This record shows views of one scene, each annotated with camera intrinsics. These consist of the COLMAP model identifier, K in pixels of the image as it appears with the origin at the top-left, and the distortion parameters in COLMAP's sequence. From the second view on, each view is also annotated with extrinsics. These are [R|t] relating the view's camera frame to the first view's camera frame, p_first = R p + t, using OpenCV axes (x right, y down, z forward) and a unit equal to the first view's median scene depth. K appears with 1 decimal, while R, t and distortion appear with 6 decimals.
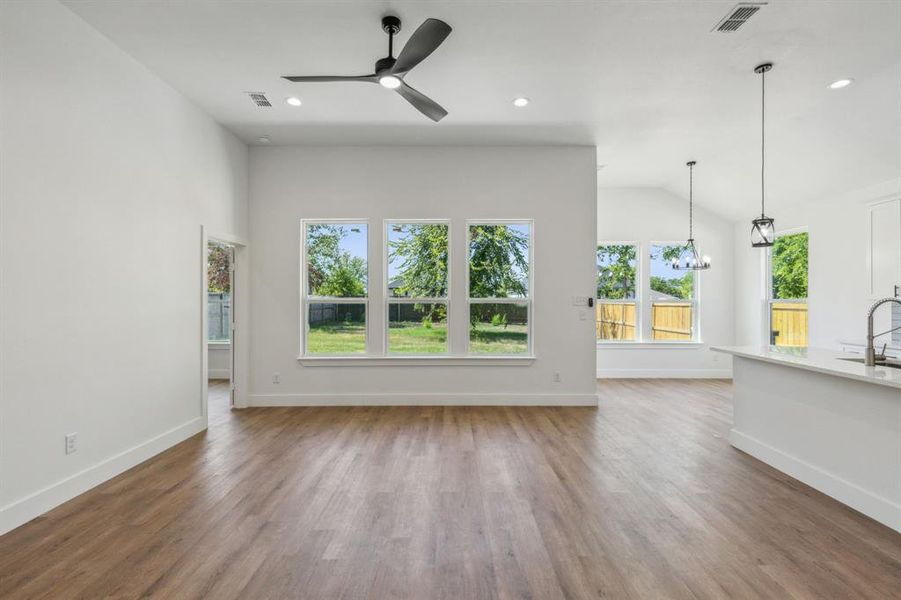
lens RADIAL K [[416.7, 0, 450.5], [0, 416.7, 300.0], [0, 0, 1]] dist [0.004641, -0.000631]
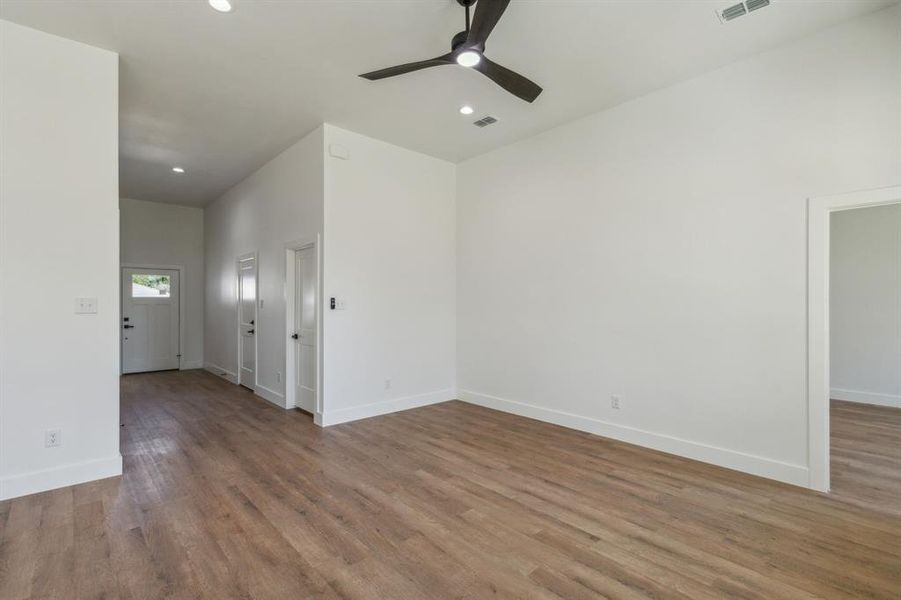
lens RADIAL K [[416.7, 0, 450.5], [0, 416.7, 300.0], [0, 0, 1]] dist [0.004641, -0.000631]
pose [[-0.741914, -0.004613, -0.670480, 0.310421], [0.000818, 0.999969, -0.007784, -0.000756], [0.670495, -0.006323, -0.741887, 1.056217]]
